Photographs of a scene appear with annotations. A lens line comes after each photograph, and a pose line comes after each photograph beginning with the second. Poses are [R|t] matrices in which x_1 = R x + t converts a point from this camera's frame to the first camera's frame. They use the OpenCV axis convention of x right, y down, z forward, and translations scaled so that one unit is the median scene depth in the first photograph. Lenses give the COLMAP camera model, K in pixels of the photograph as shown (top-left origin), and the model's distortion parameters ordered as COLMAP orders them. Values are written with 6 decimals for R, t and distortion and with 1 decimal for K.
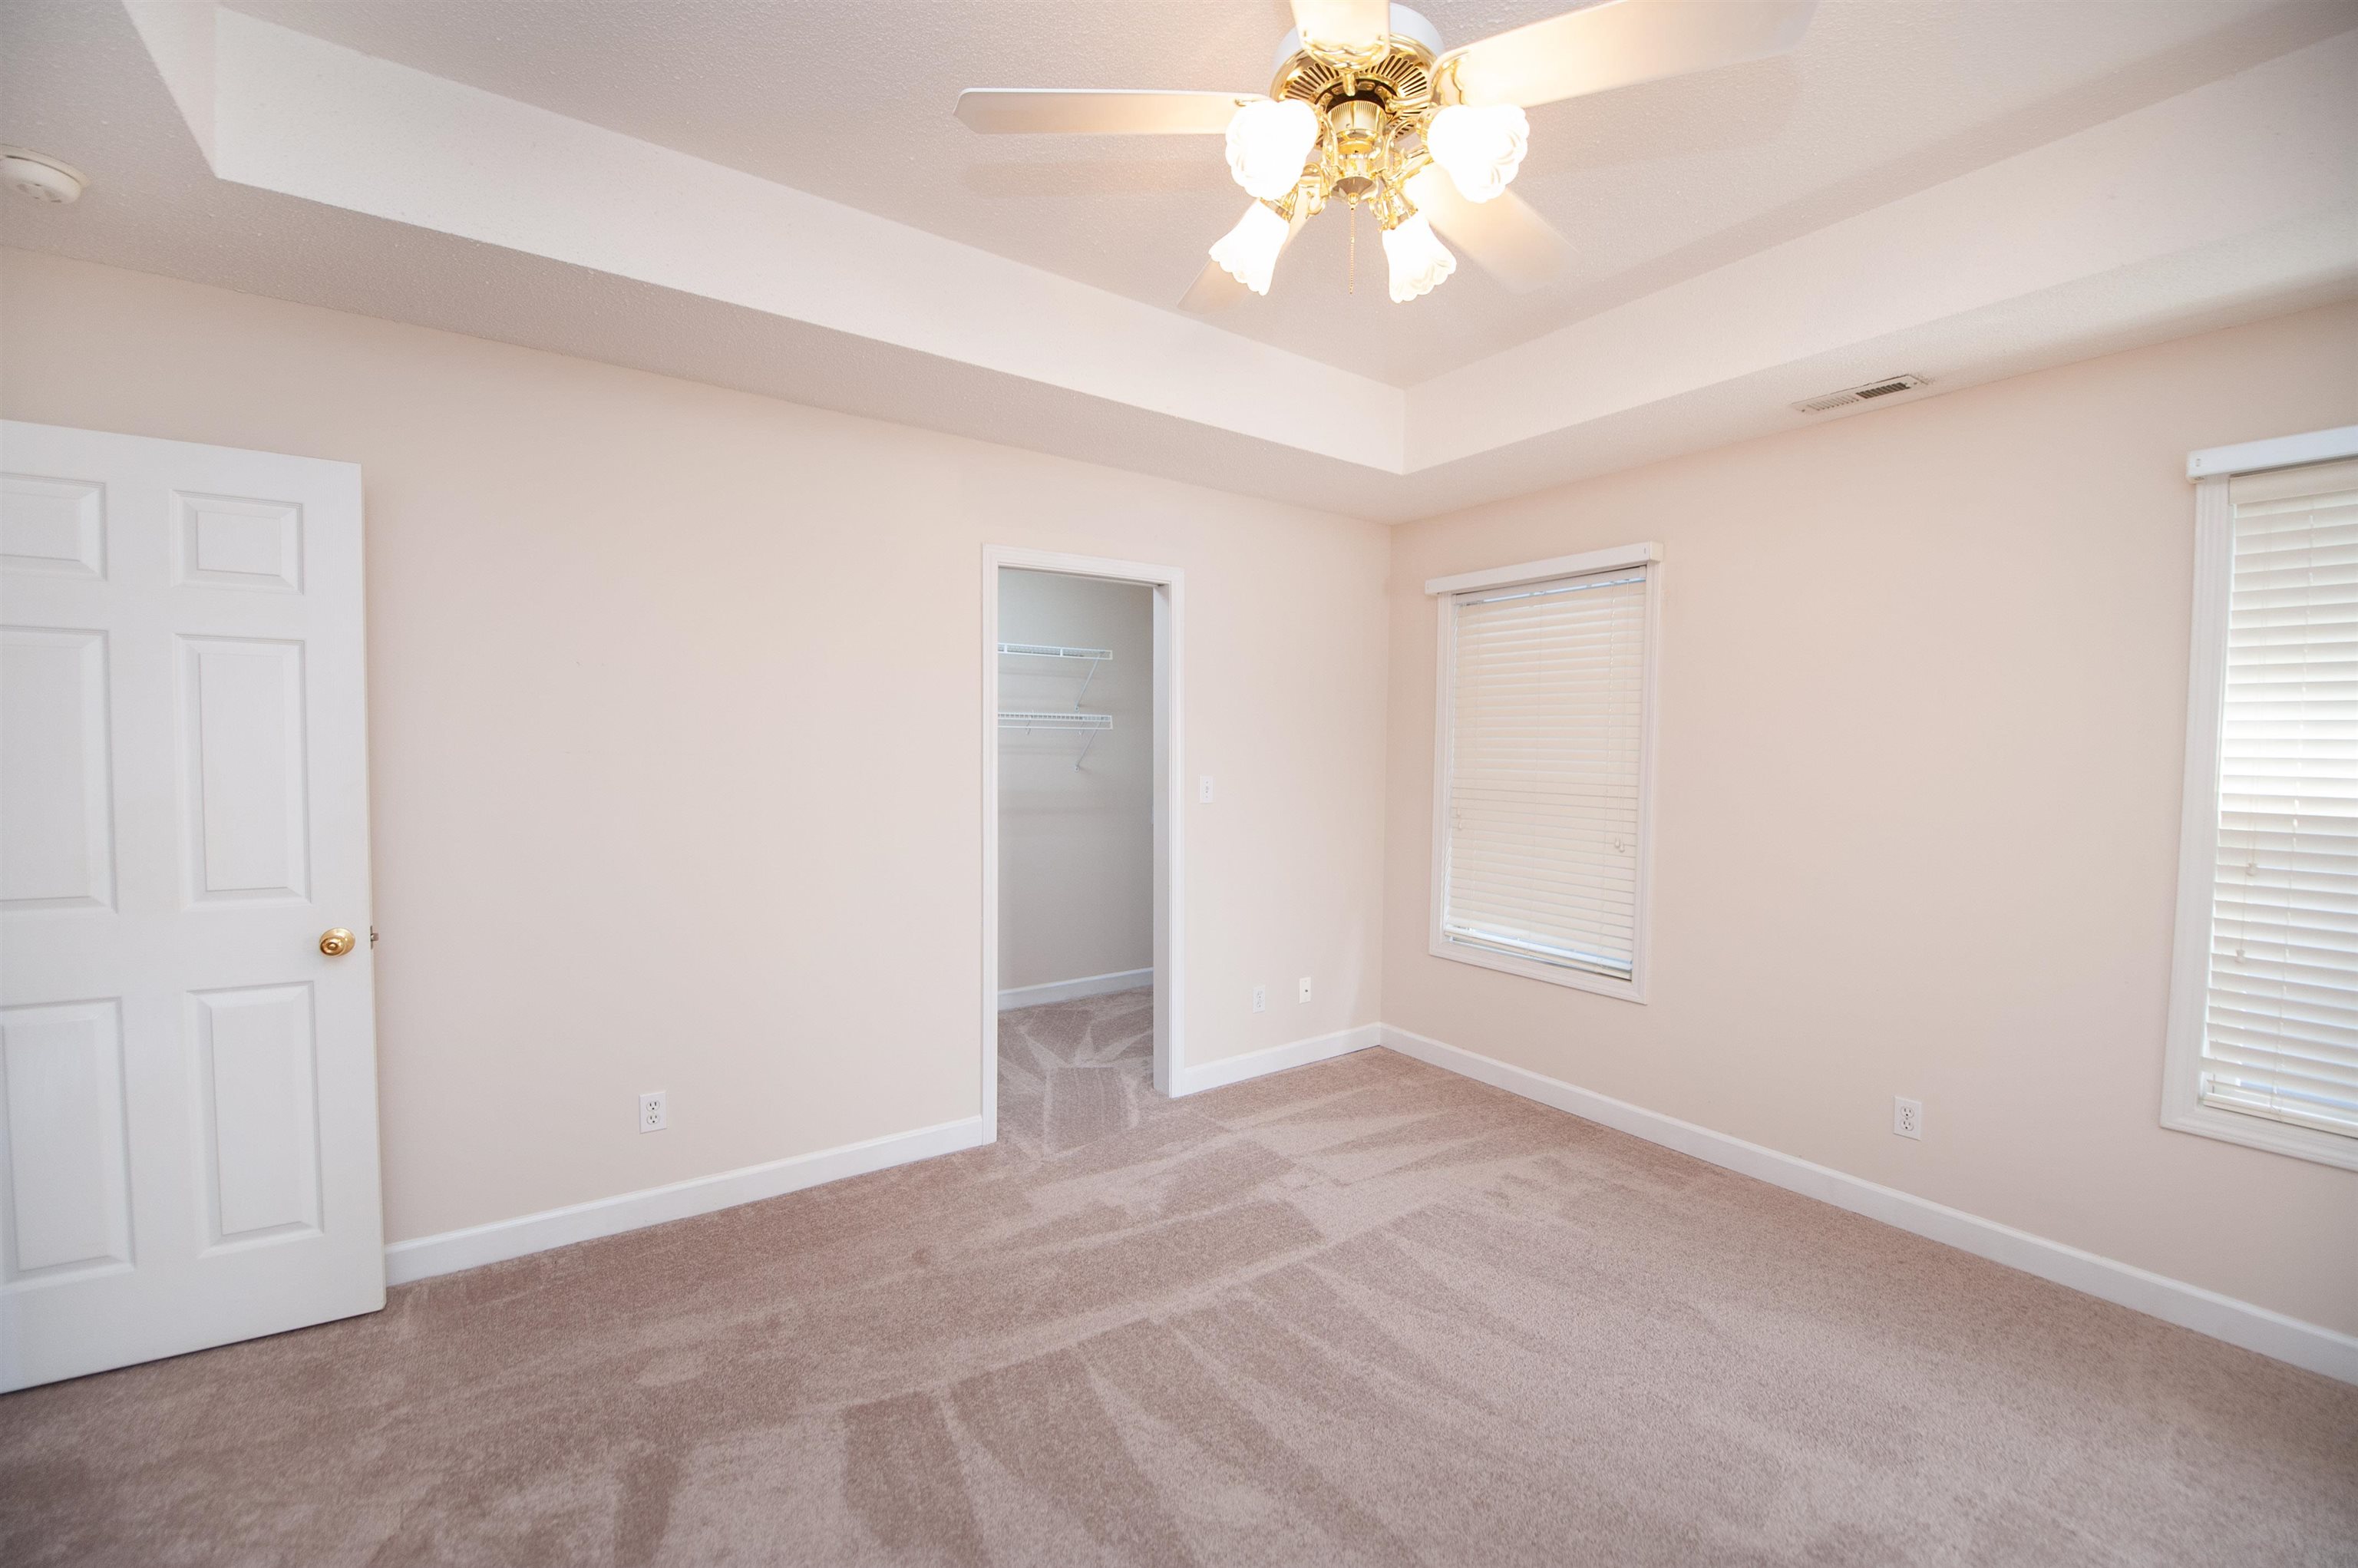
lens RADIAL K [[941.2, 0, 1180.7], [0, 941.2, 791.3], [0, 0, 1]] dist [-0.020955, -0.000542]
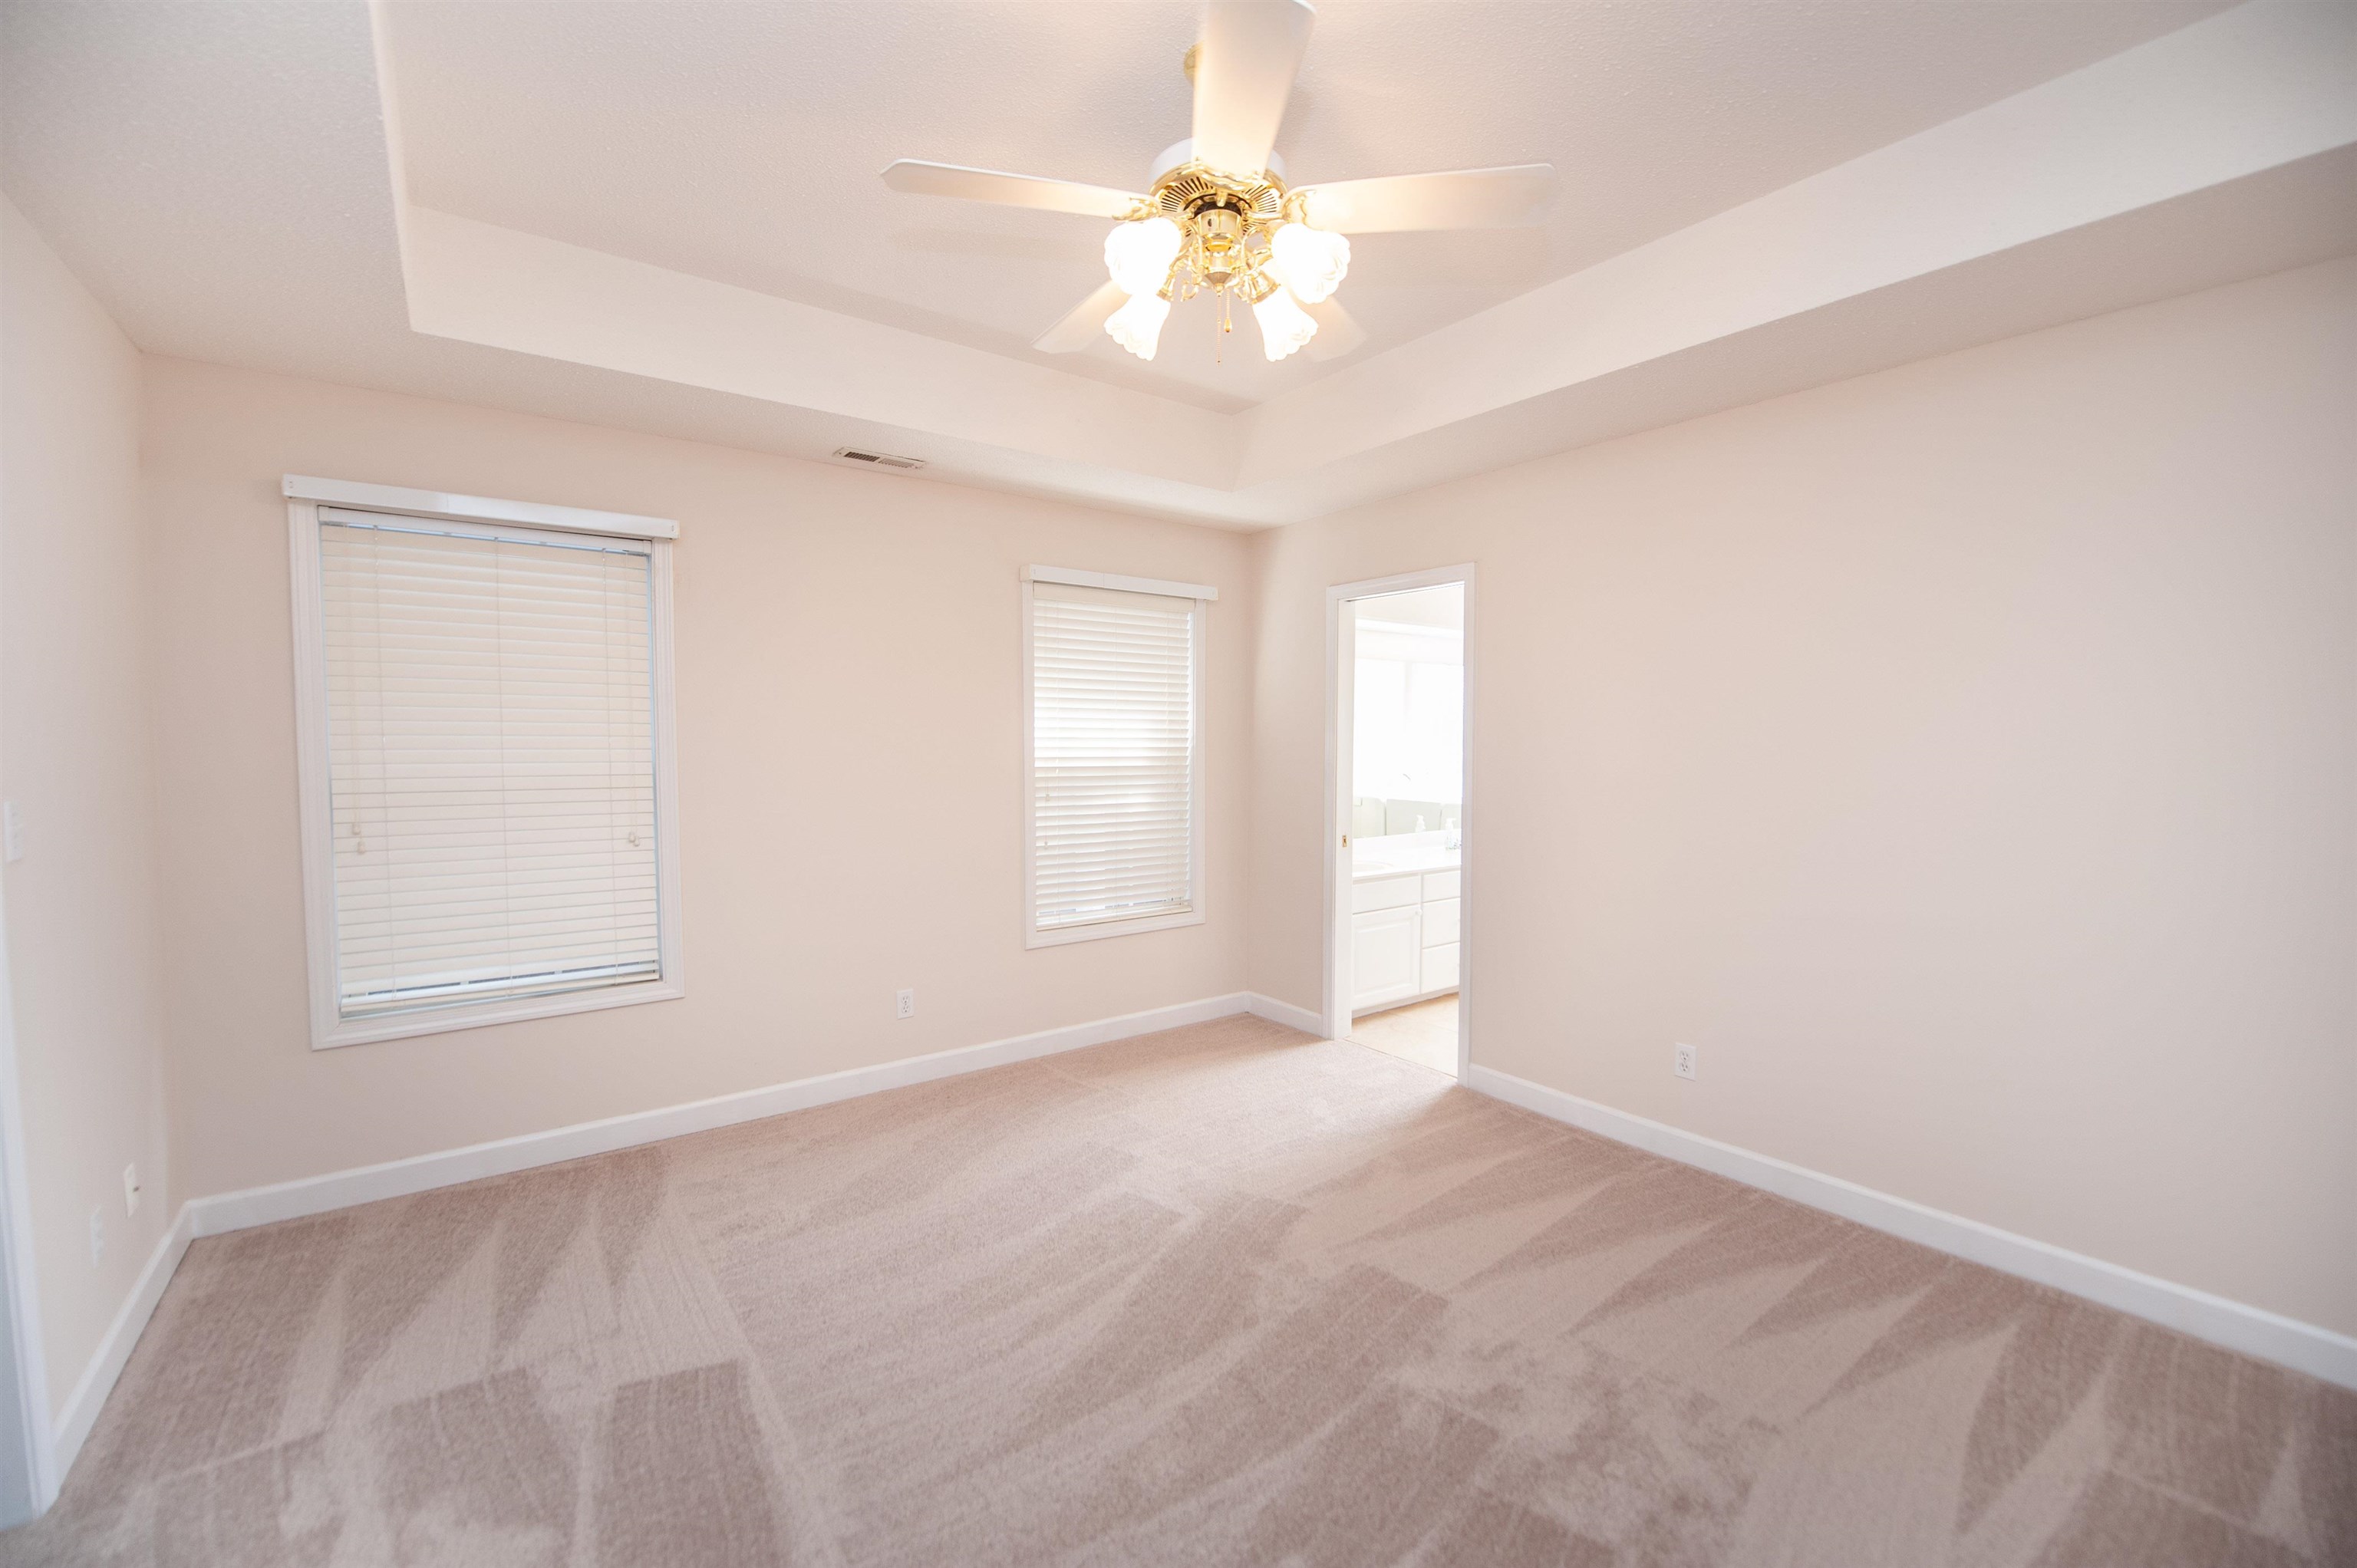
lens RADIAL K [[959.8, 0, 1181.6], [0, 959.8, 788.5], [0, 0, 1]] dist [-0.020897, -0.000412]
pose [[-0.037132, -0.058673, 0.997586, -0.522766], [0.047850, 0.997025, 0.060421, -0.025106], [-0.998164, 0.049978, -0.034214, 0.529630]]
